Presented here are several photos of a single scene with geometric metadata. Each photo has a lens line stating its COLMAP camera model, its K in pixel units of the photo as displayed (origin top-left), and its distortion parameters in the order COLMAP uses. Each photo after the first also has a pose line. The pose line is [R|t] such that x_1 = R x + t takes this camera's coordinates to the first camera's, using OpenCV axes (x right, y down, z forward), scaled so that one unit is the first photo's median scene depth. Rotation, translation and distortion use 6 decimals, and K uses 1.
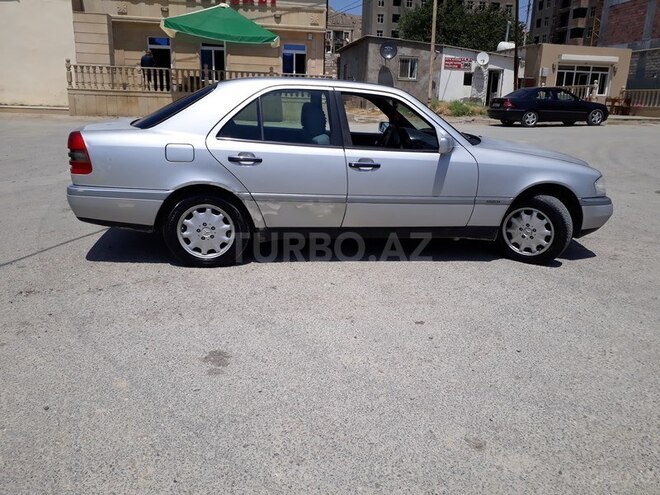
lens RADIAL K [[533.6, 0, 333.7], [0, 533.6, 249.2], [0, 0, 1]] dist [0.017493, -0.032537]
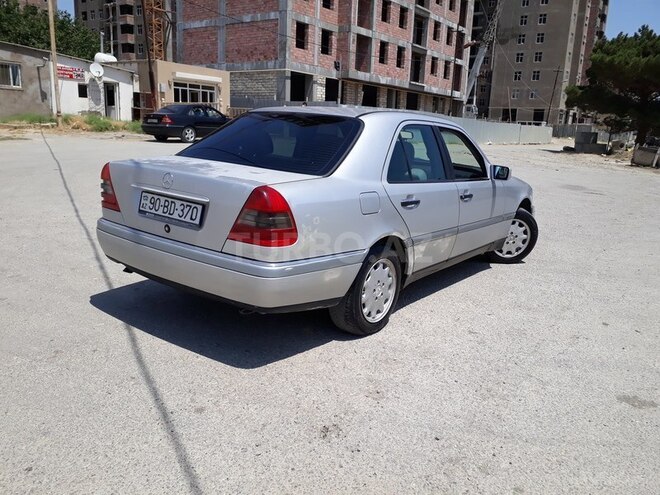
lens RADIAL K [[533.6, 0, 333.7], [0, 533.6, 249.2], [0, 0, 1]] dist [0.017493, -0.032537]
pose [[0.706790, -0.154035, 0.690450, -0.126950], [0.167988, 0.984634, 0.047702, -0.022068], [-0.687188, 0.082272, 0.721806, 0.064459]]
